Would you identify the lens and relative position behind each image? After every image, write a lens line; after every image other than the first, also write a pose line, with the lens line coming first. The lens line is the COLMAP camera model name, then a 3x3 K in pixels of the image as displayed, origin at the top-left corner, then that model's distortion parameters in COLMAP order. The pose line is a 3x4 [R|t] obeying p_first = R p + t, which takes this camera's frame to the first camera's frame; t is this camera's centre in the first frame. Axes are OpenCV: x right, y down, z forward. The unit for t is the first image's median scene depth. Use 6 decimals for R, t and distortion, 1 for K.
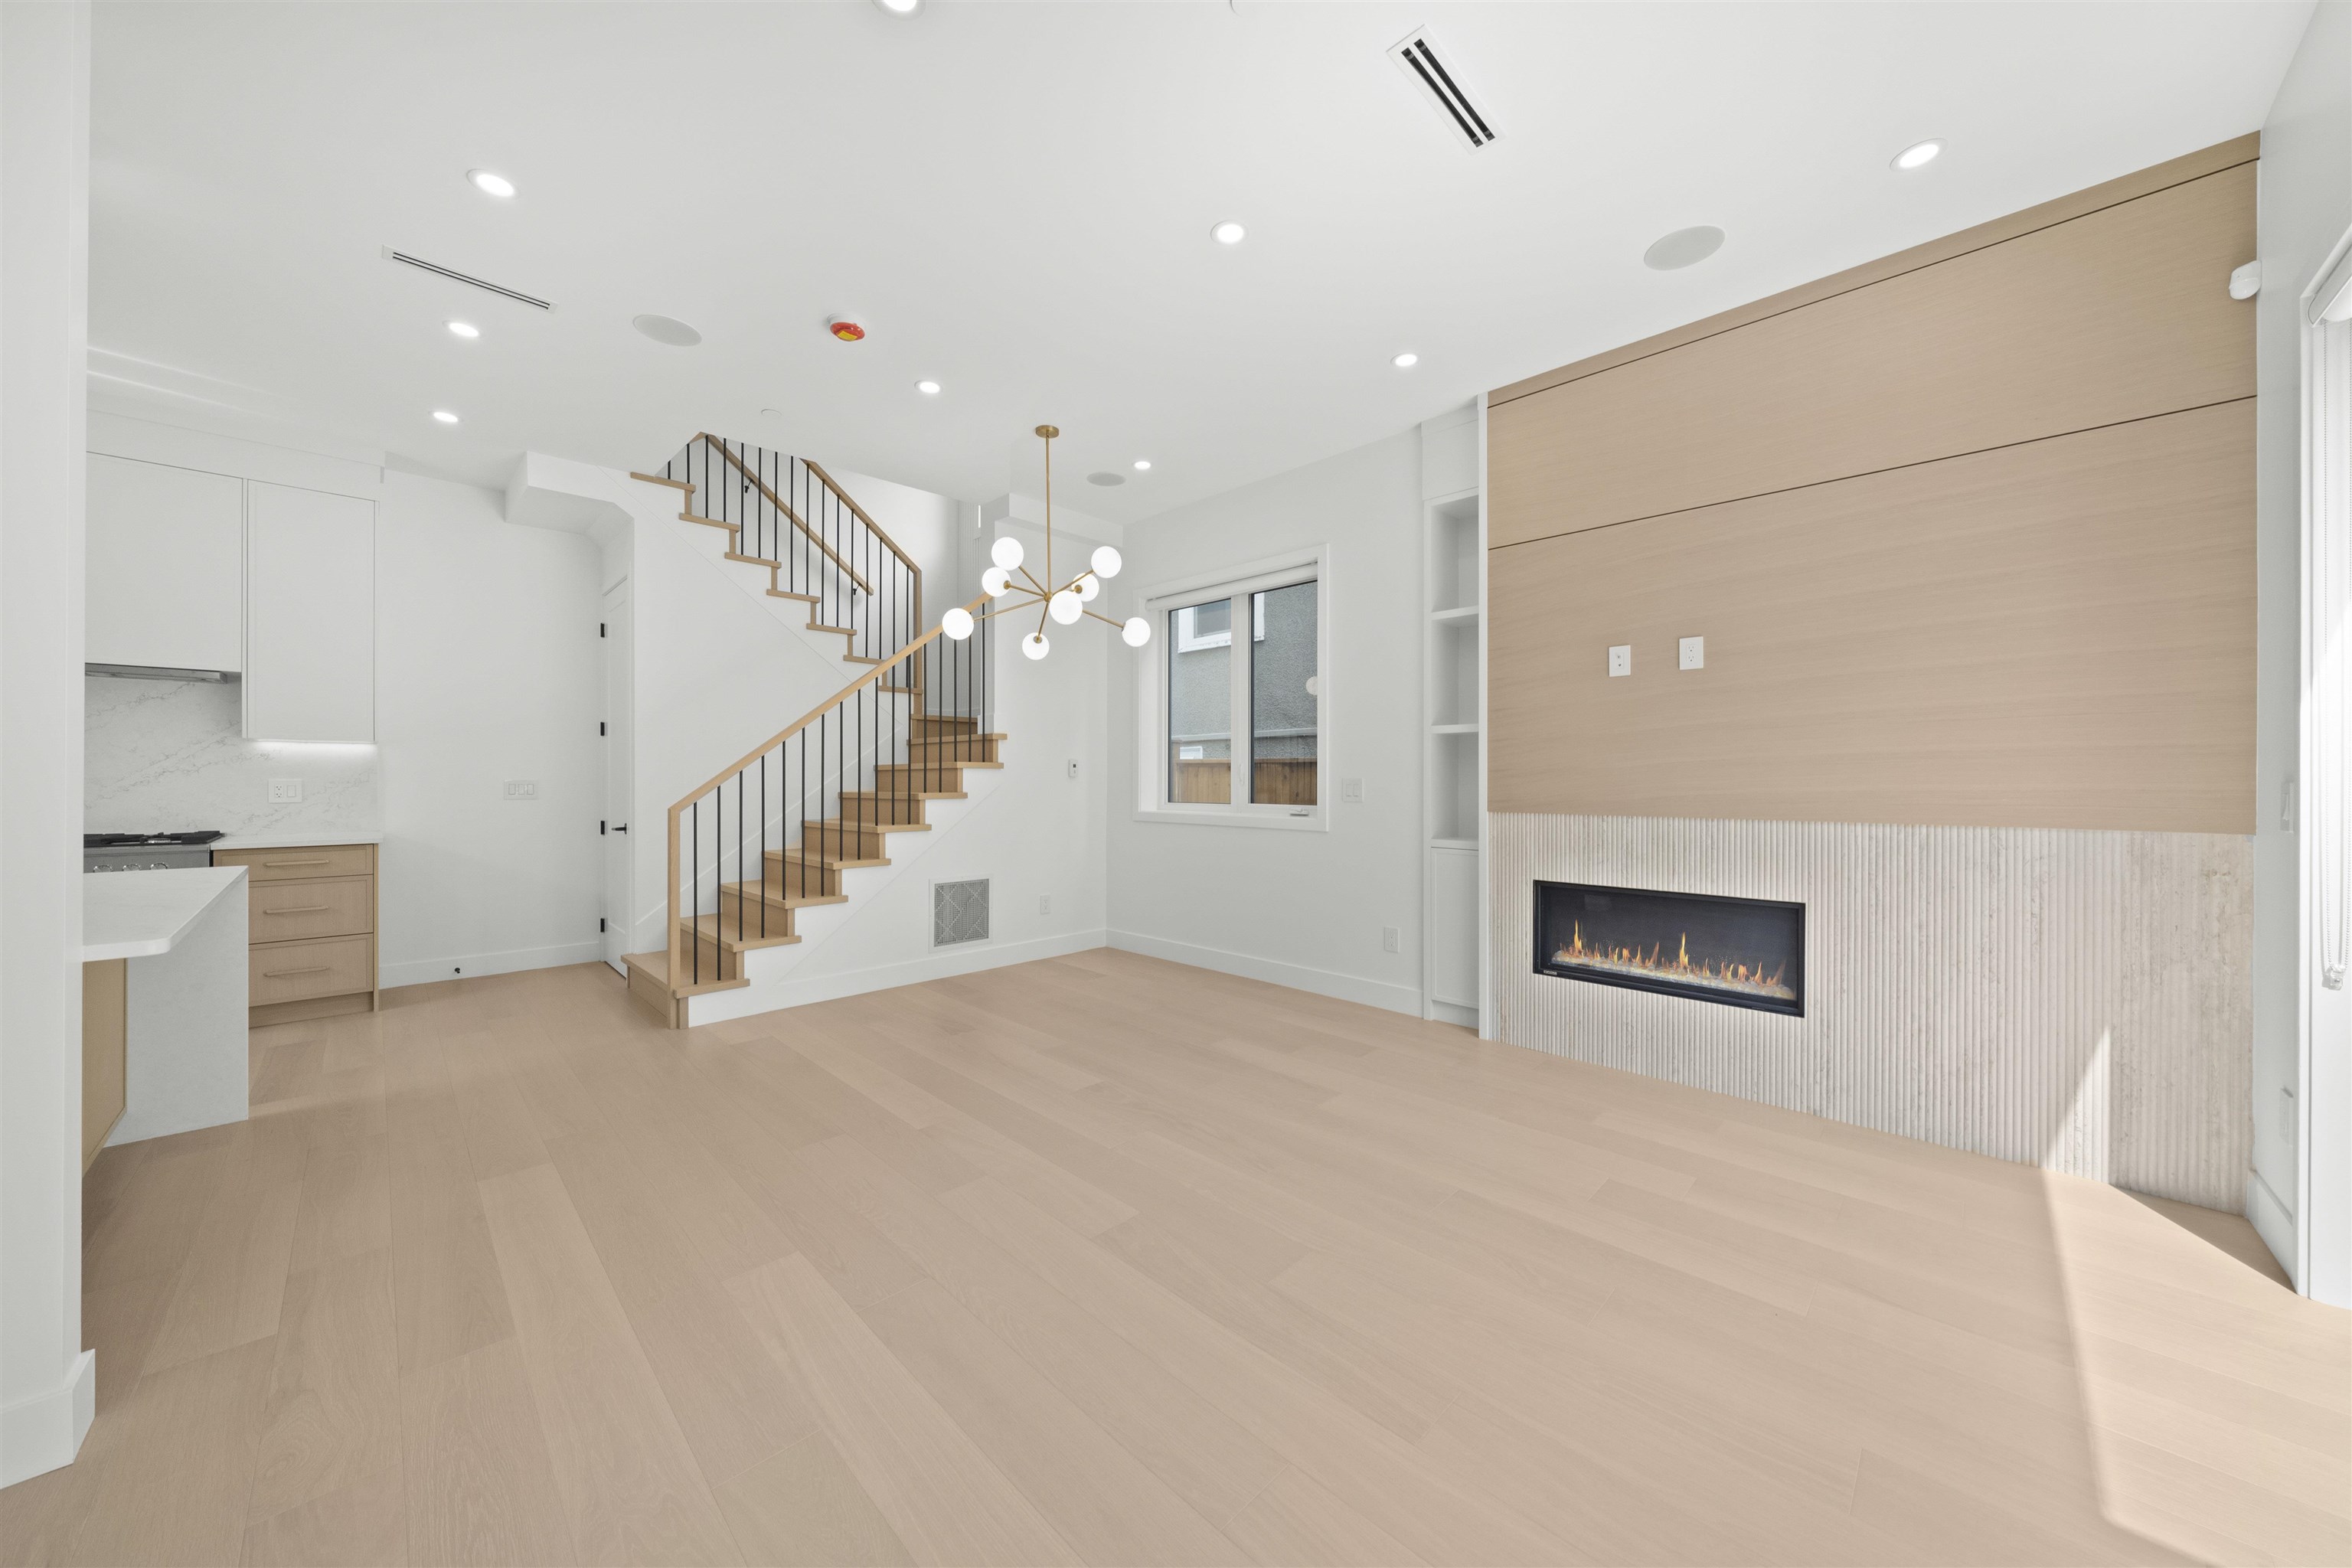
lens RADIAL K [[806.0, 0, 1176.0], [0, 806.0, 774.8], [0, 0, 1]] dist [-0.000604, -0.000071]
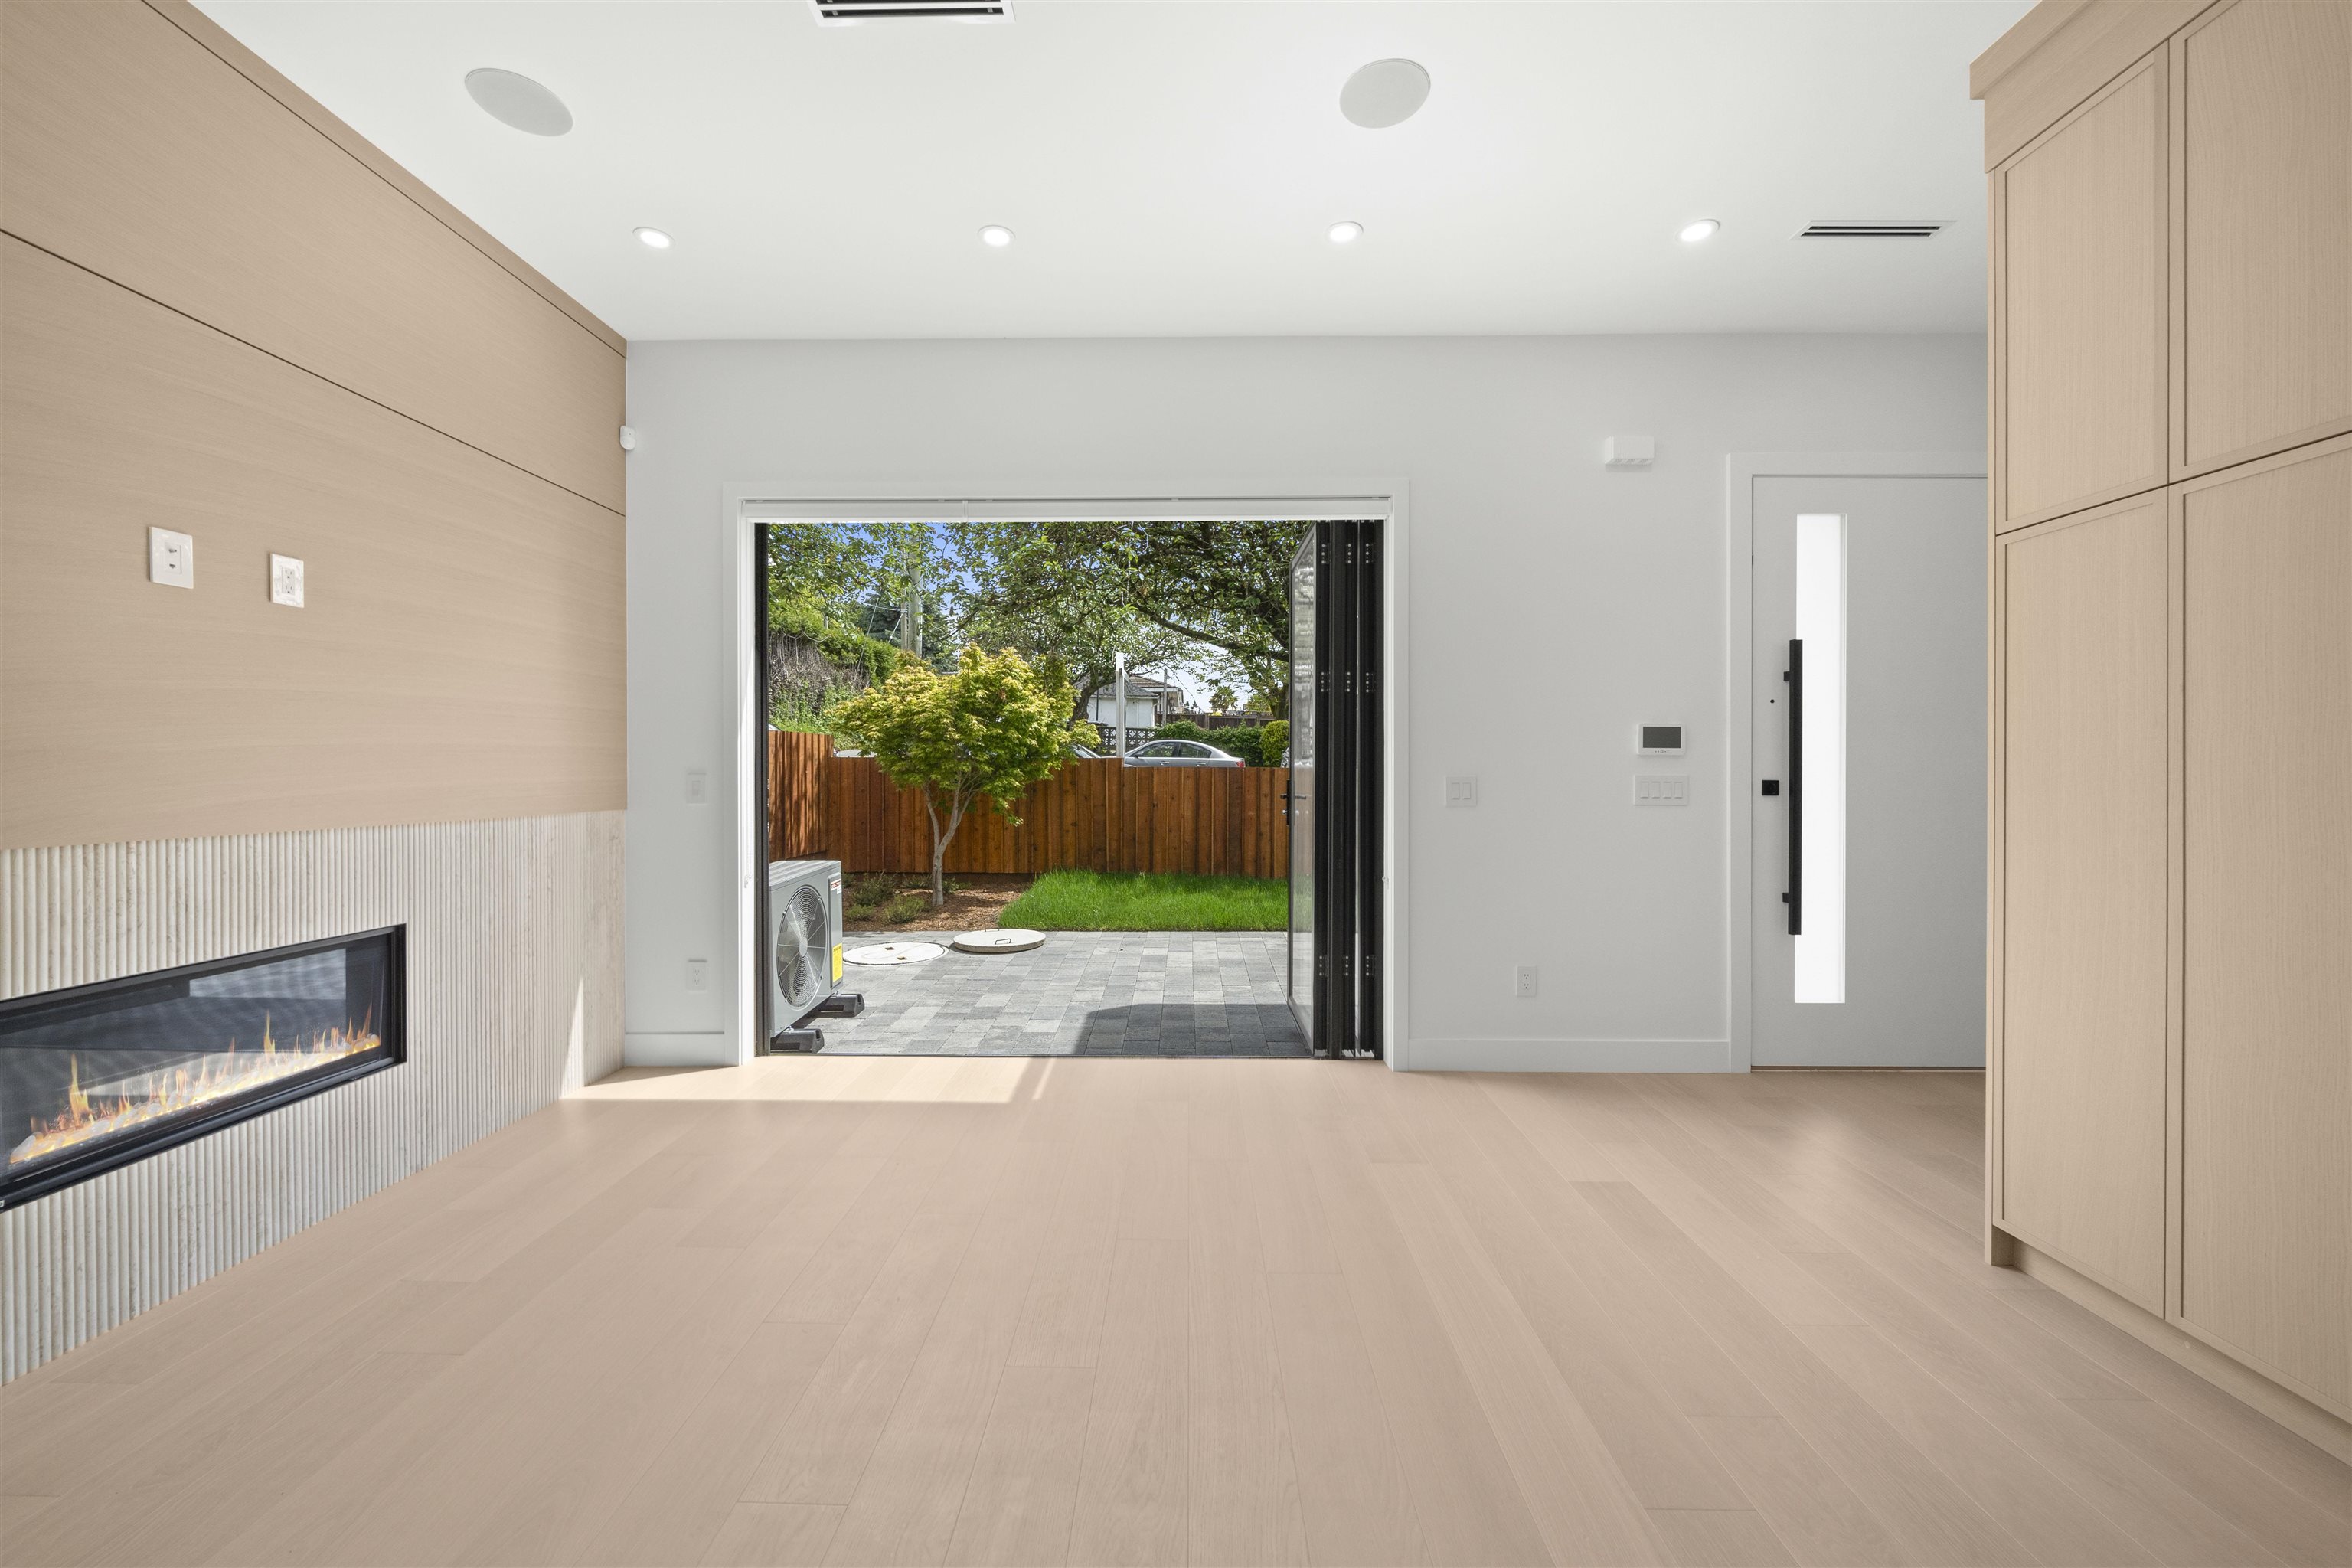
lens RADIAL K [[884.0, 0, 1172.3], [0, 884.0, 777.5], [0, 0, 1]] dist [-0.000149, -0.000107]
pose [[-0.699356, -0.004602, 0.714759, -0.275778], [-0.002779, 0.999989, 0.003719, 0.002959], [-0.714768, 0.000614, -0.699361, 0.720652]]
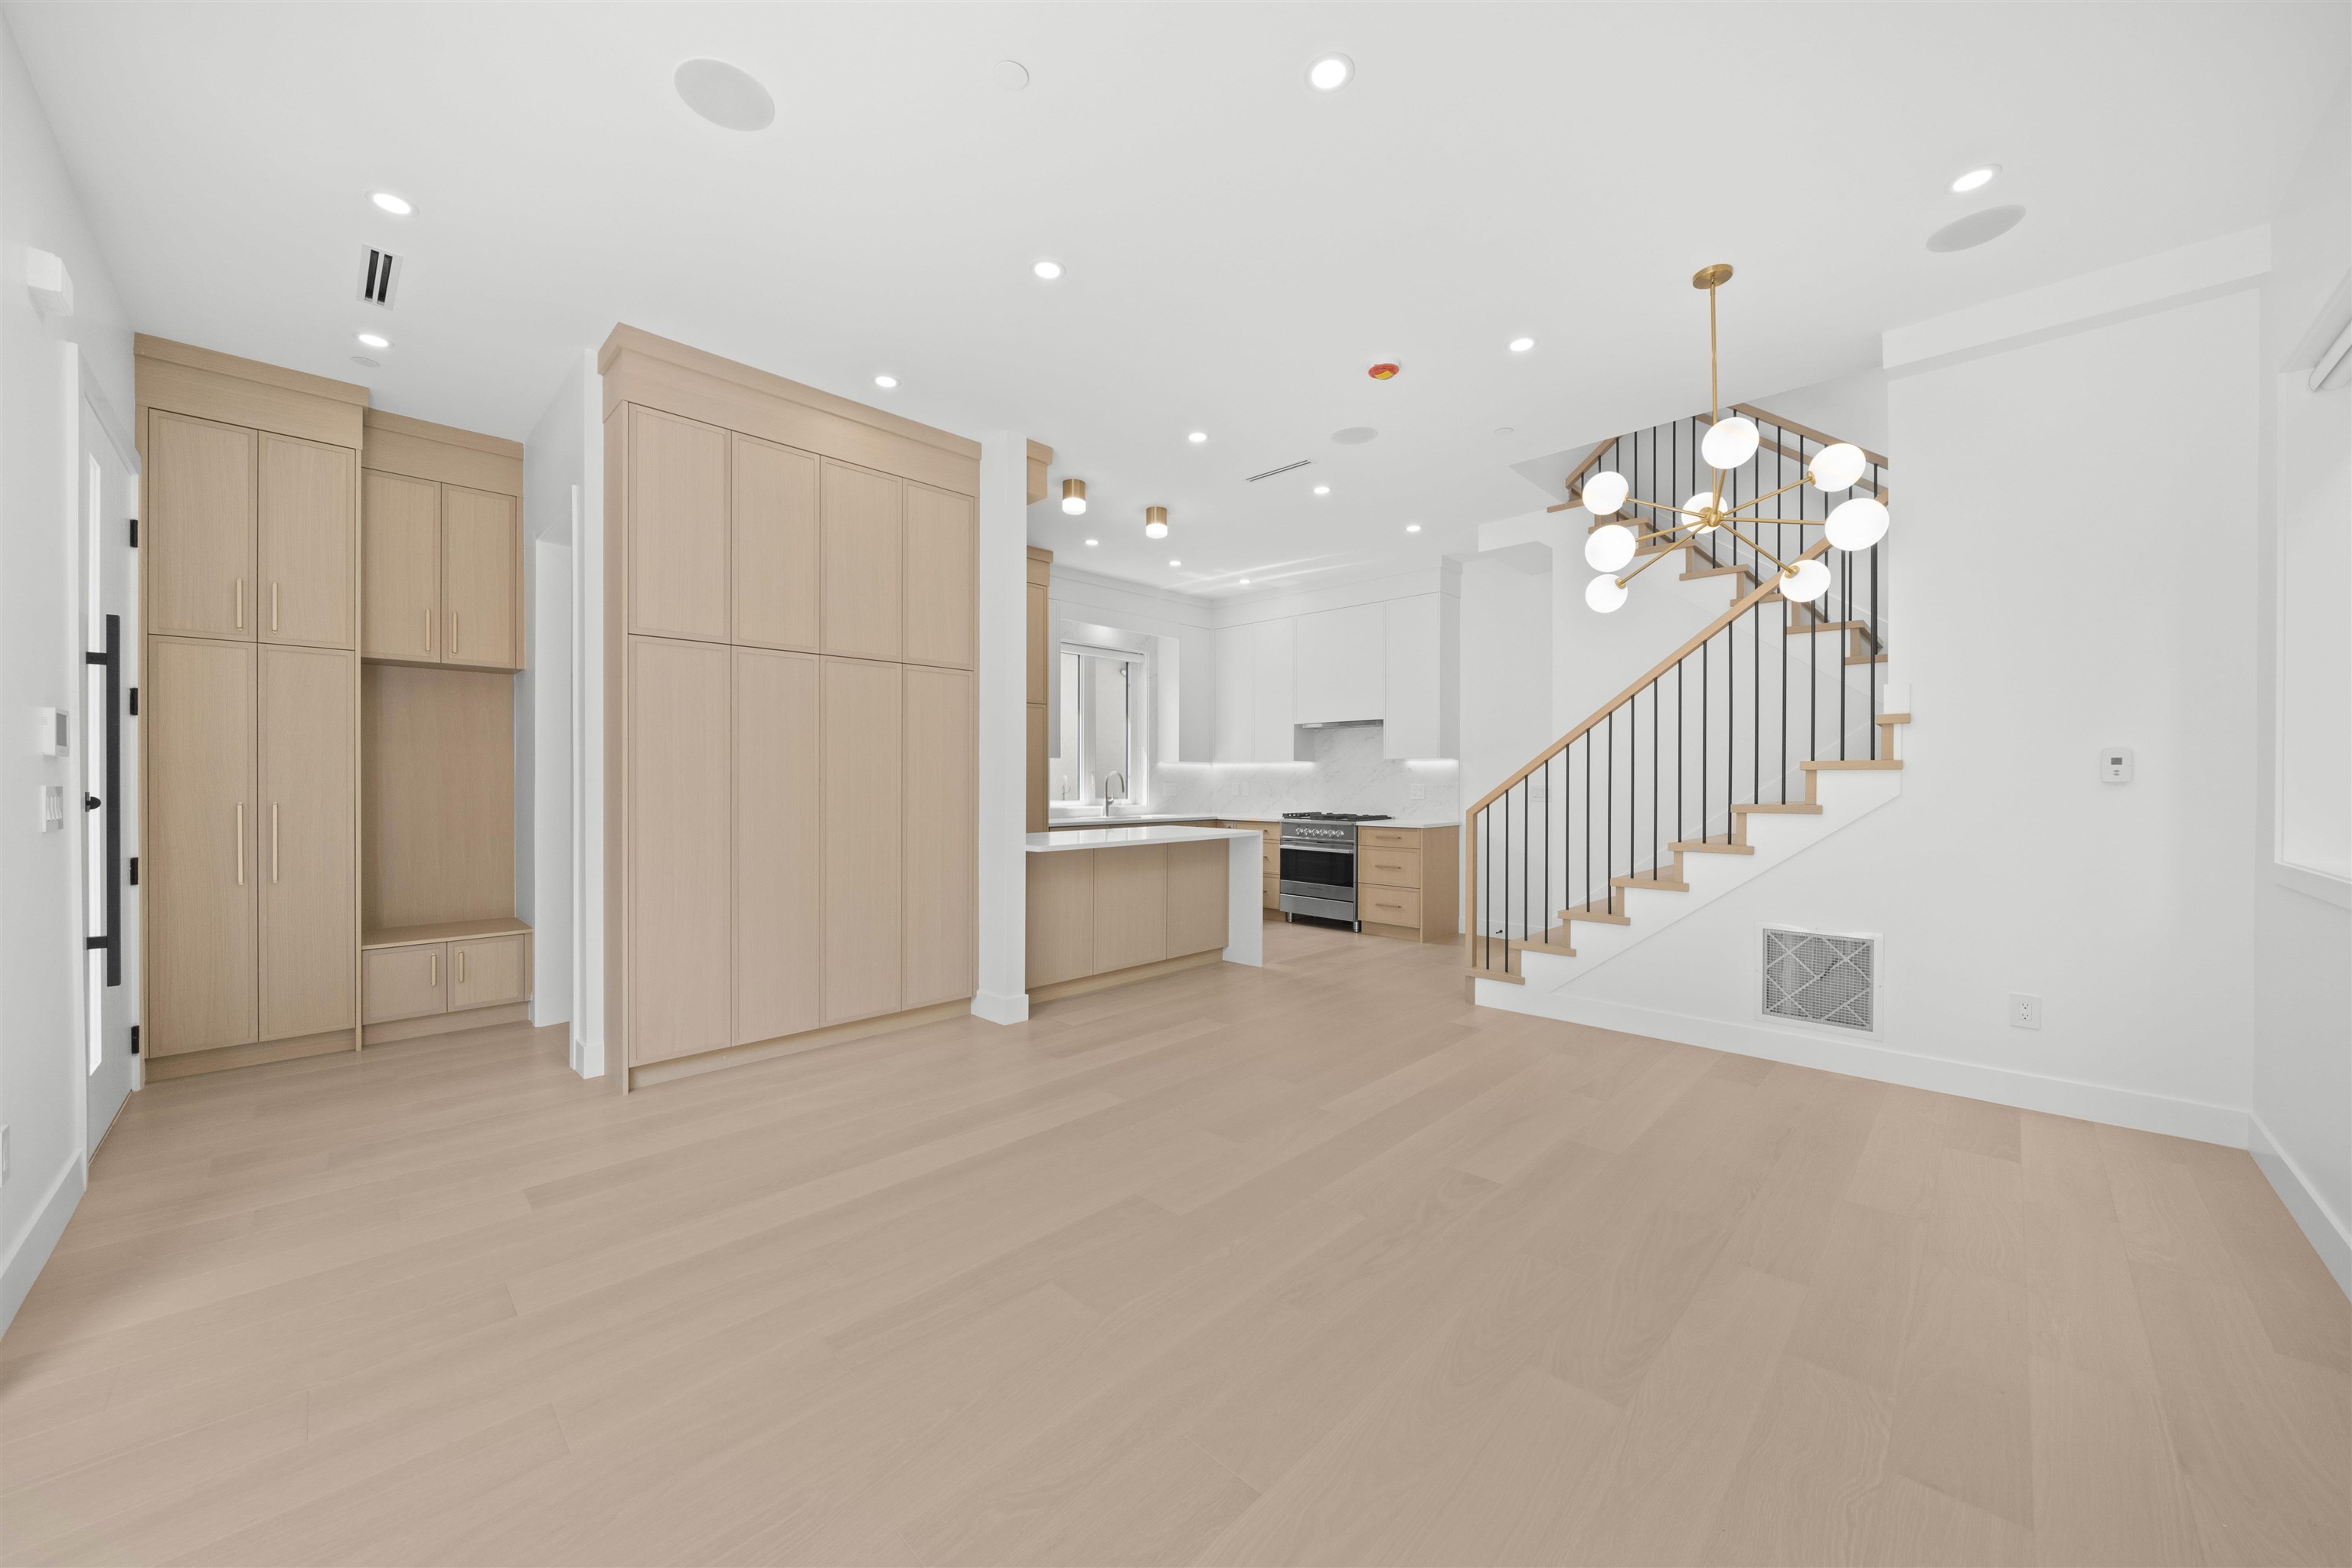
lens RADIAL K [[851.1, 0, 1176.0], [0, 851.1, 784.0], [0, 0, 1]] dist [0.000134, -0.000068]
pose [[0.013122, 0.001555, -0.999913, 0.524124], [0.002682, 0.999995, 0.001591, 0.000721], [0.999910, -0.002703, 0.013118, 0.506102]]
